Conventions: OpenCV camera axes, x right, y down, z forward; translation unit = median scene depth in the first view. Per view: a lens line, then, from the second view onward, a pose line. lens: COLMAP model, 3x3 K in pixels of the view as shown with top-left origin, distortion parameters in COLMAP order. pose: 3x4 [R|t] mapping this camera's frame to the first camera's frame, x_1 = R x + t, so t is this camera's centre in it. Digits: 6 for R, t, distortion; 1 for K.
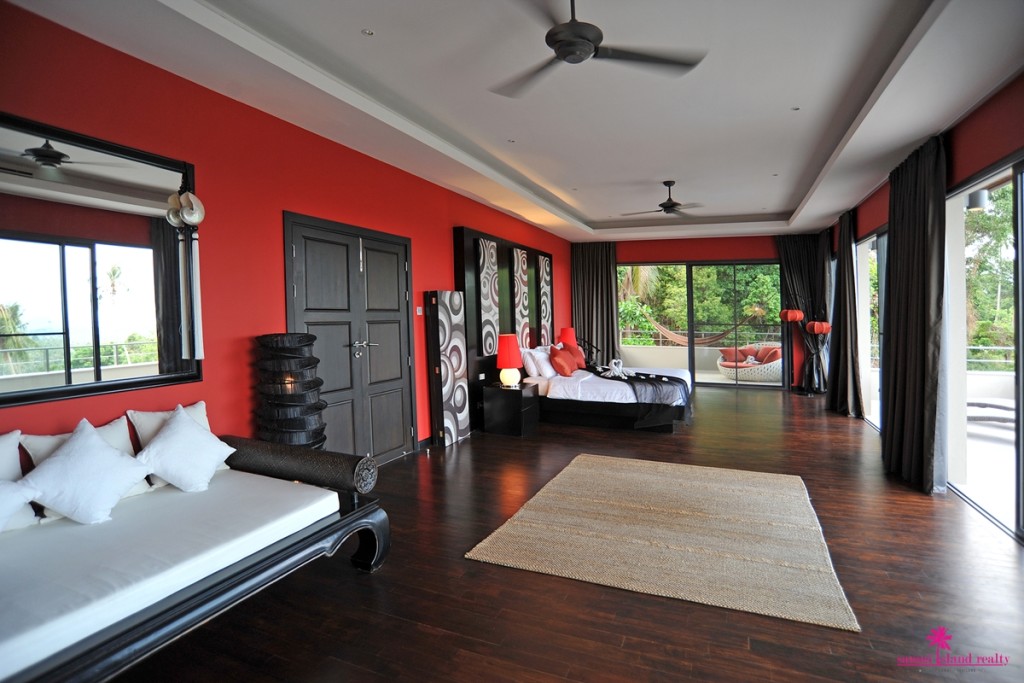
lens RADIAL K [[518.8, 0, 526.2], [0, 518.8, 302.1], [0, 0, 1]] dist [-0.020604, -0.000029]
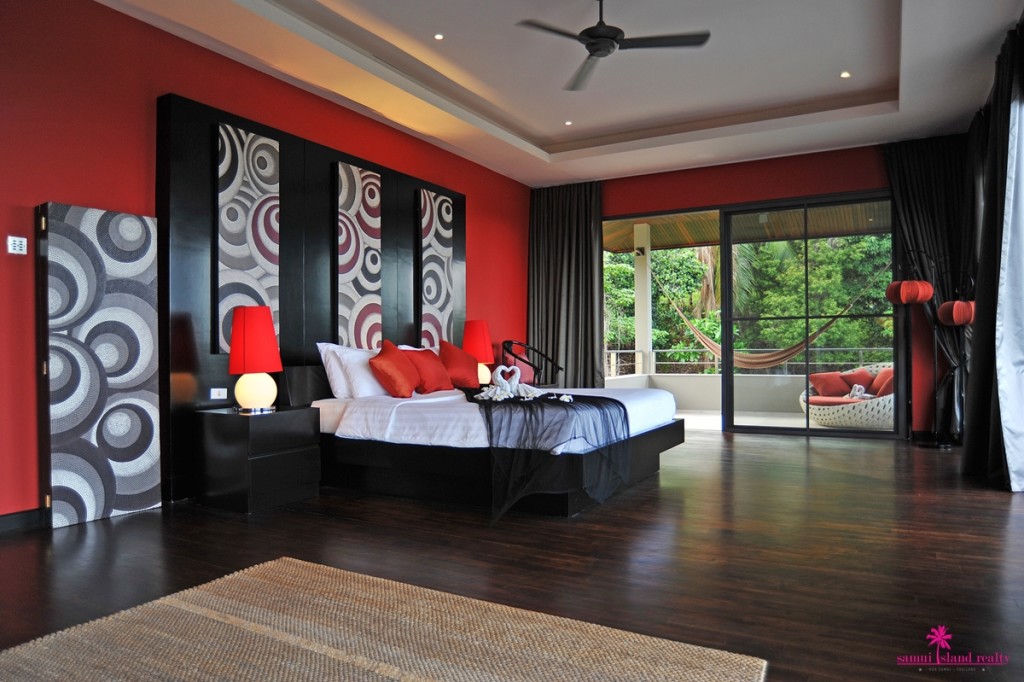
lens RADIAL K [[698.9, 0, 507.4], [0, 698.9, 341.5], [0, 0, 1]] dist [-0.042404, 0.003329]
pose [[0.991205, -0.006191, -0.132190, 0.267051], [0.007205, 0.999948, 0.007189, 0.084854], [0.132139, -0.008078, 0.991198, 0.346860]]
